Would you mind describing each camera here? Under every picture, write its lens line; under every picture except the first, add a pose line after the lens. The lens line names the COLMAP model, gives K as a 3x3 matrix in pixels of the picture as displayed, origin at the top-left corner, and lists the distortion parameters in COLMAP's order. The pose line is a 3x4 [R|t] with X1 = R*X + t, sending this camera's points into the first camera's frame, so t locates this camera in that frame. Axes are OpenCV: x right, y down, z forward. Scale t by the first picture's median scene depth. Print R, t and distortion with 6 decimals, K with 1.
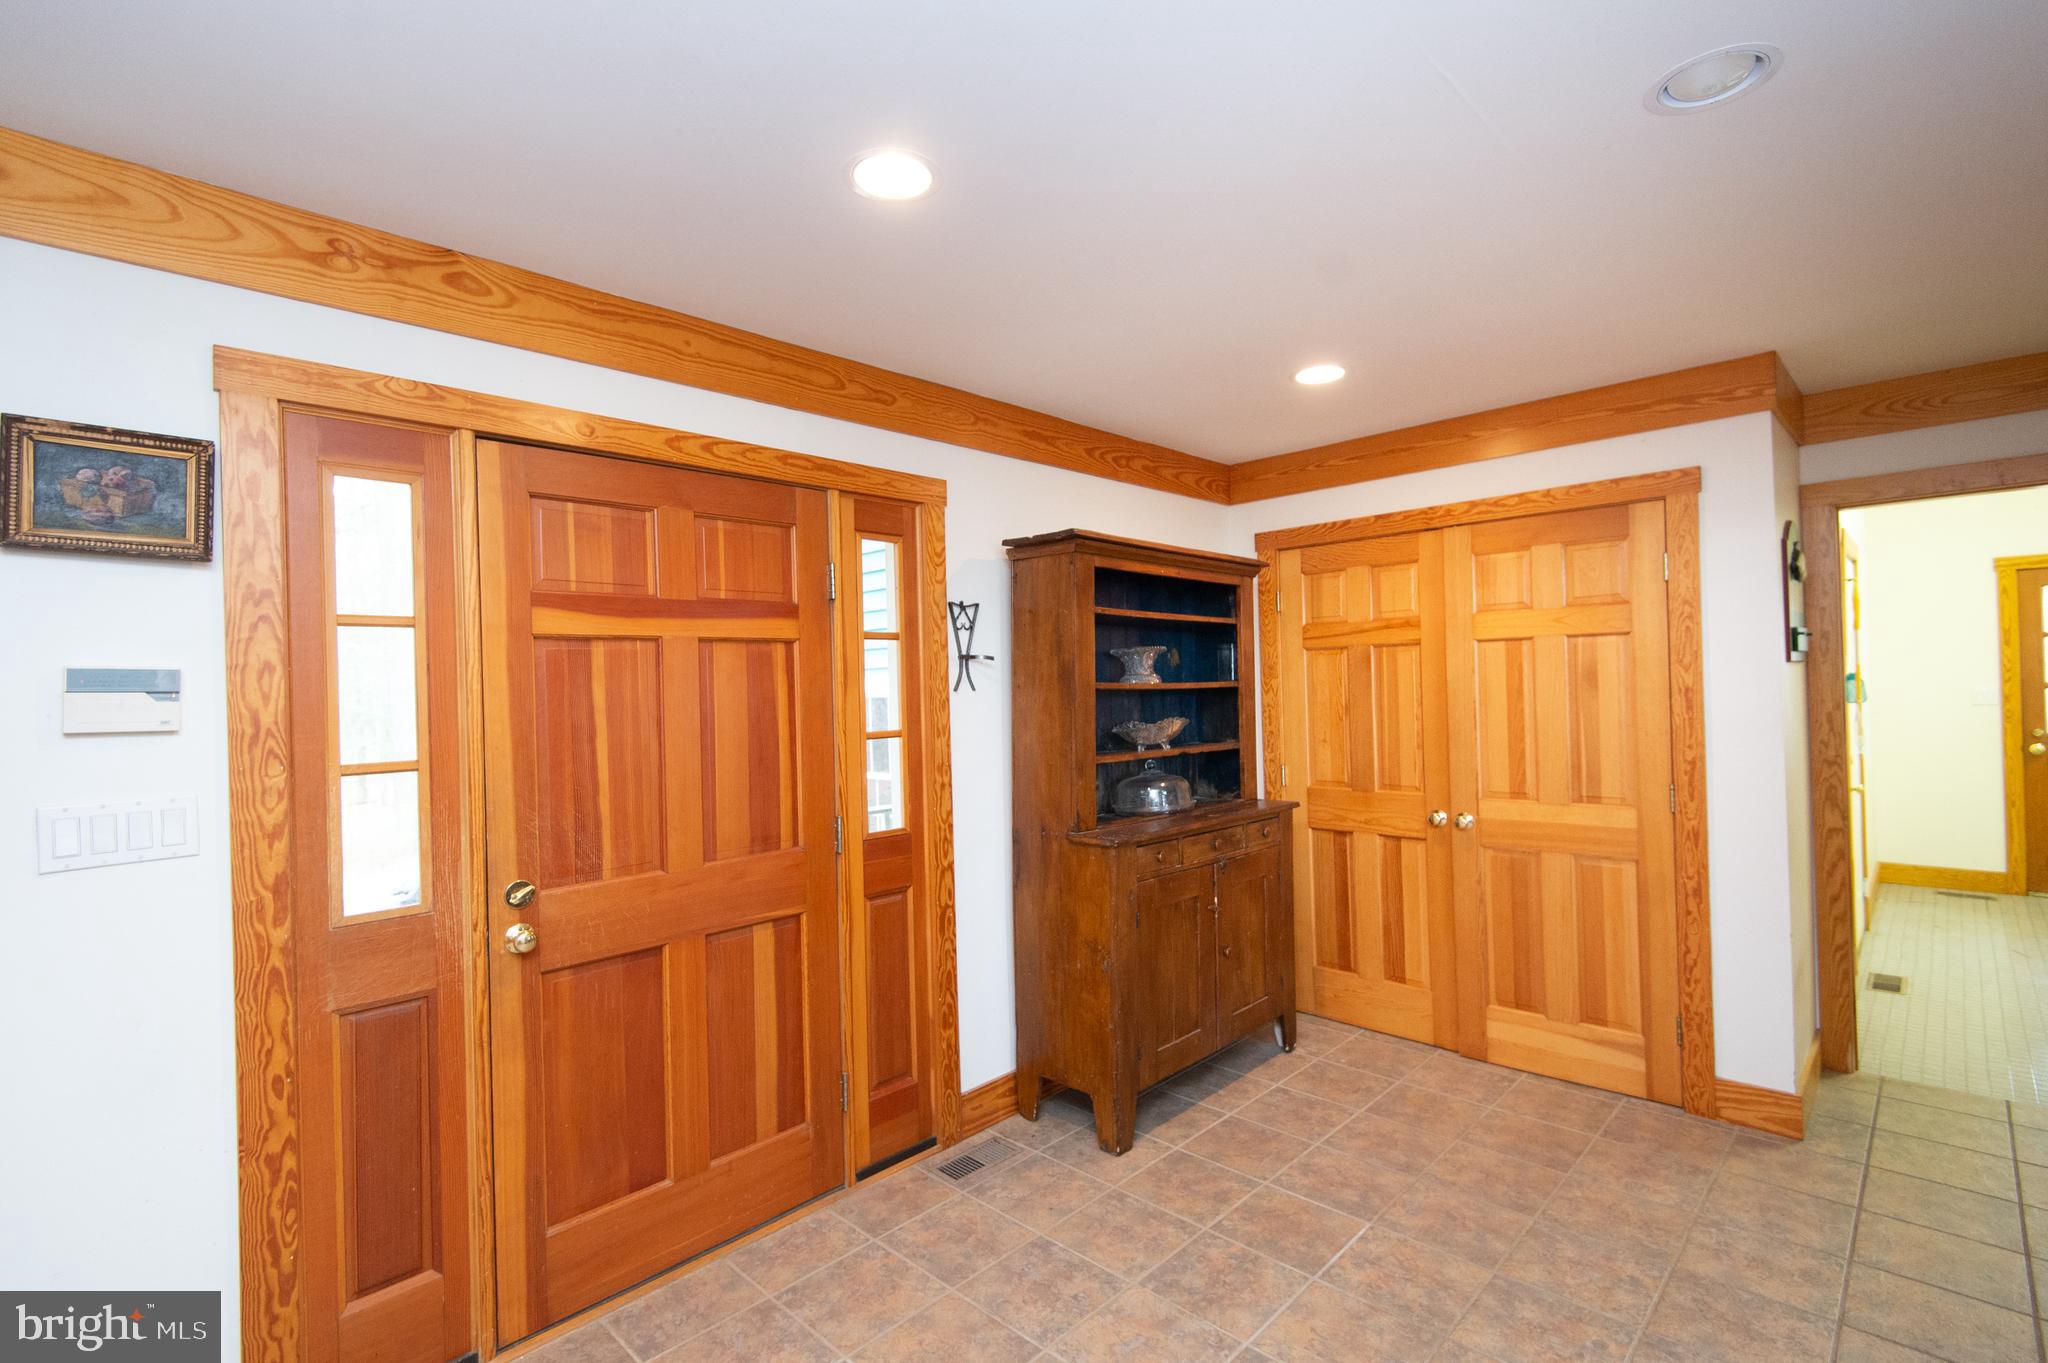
lens RADIAL K [[947.3, 0, 1024.0], [0, 947.3, 681.5], [0, 0, 1]] dist [0.020689, -0.008971]
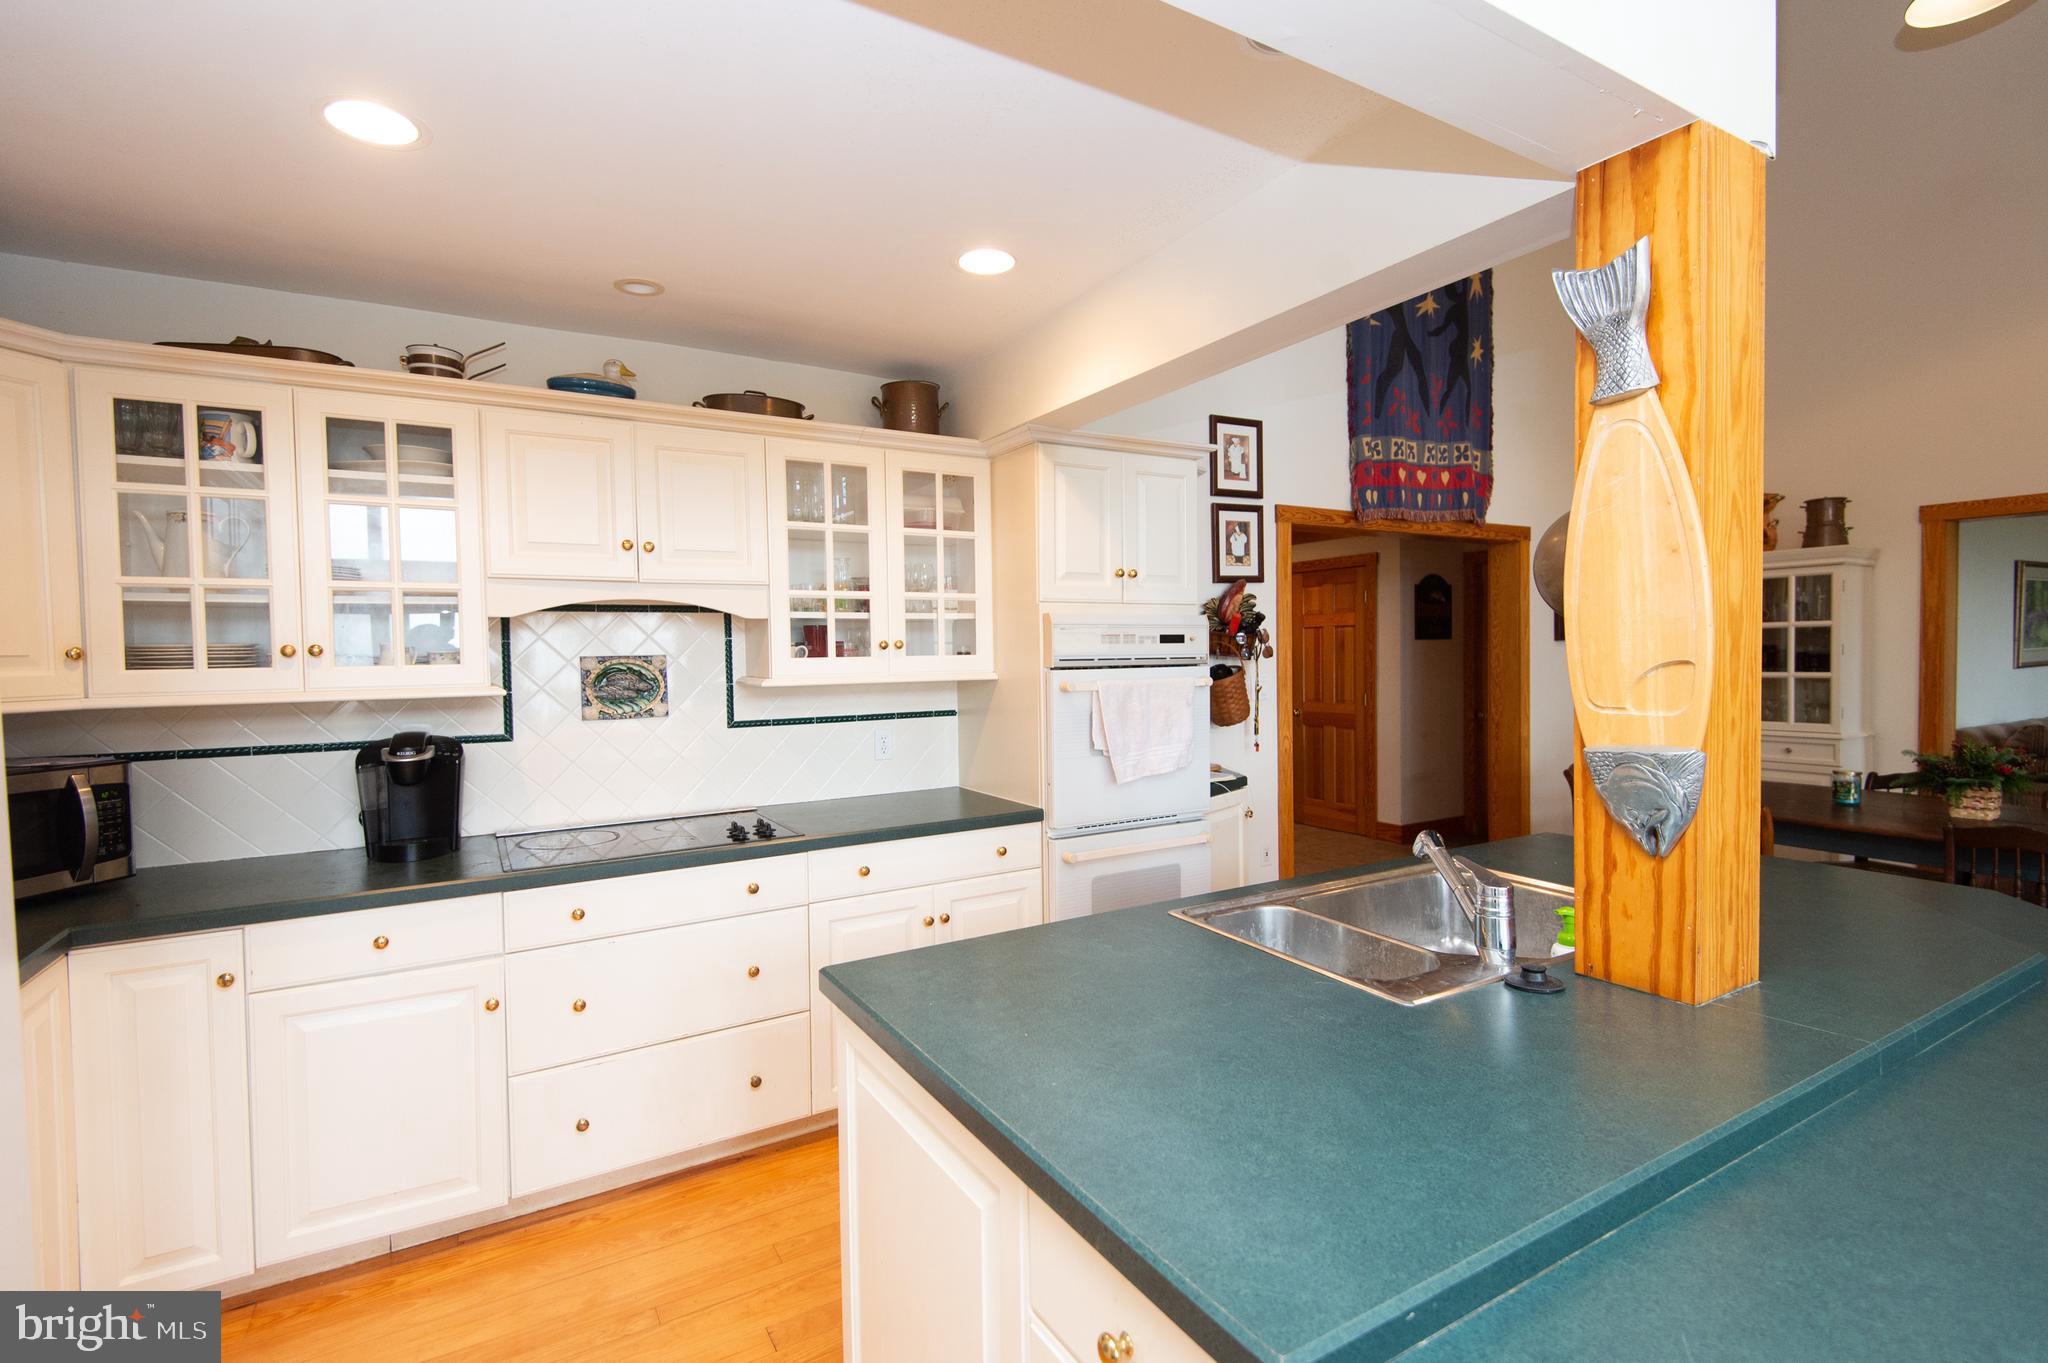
lens RADIAL K [[934.5, 0, 1030.1], [0, 934.5, 681.0], [0, 0, 1]] dist [0.037920, -0.027928]
pose [[0.964166, 0.020695, -0.264493, 0.529556], [-0.009857, 0.999059, 0.042239, -0.011248], [0.265118, -0.038118, 0.963462, -1.444445]]
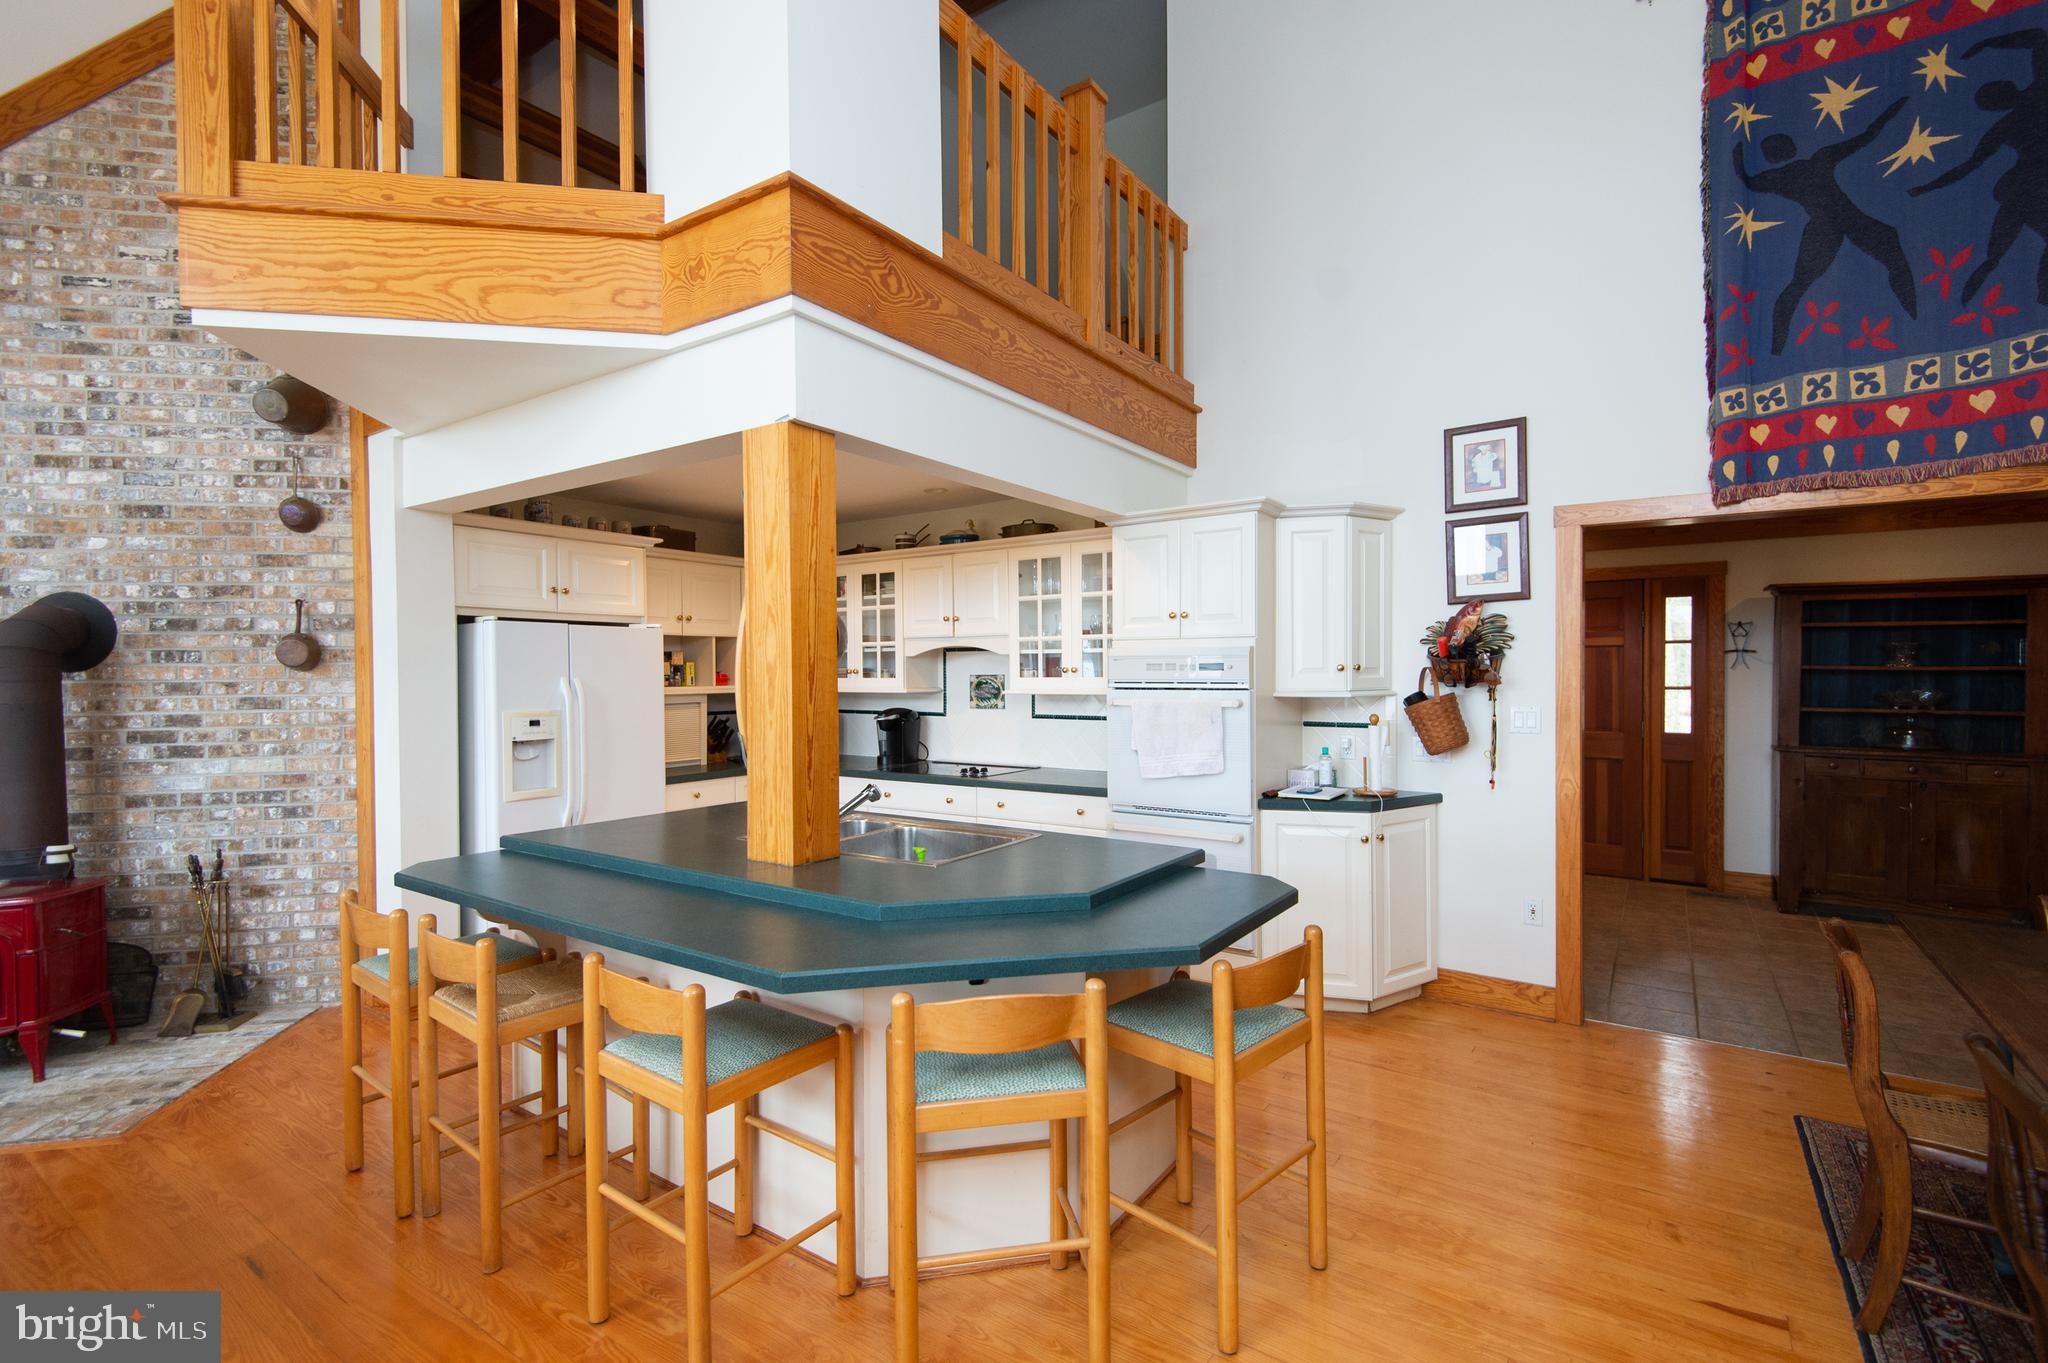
lens RADIAL K [[919.7, 0, 1026.8], [0, 919.7, 679.5], [0, 0, 1]] dist [0.014502, -0.009092]
pose [[0.169137, 0.035748, -0.984944, 1.659448], [0.005788, 0.999289, 0.037262, -0.049118], [0.985576, -0.012003, 0.168809, -0.805209]]
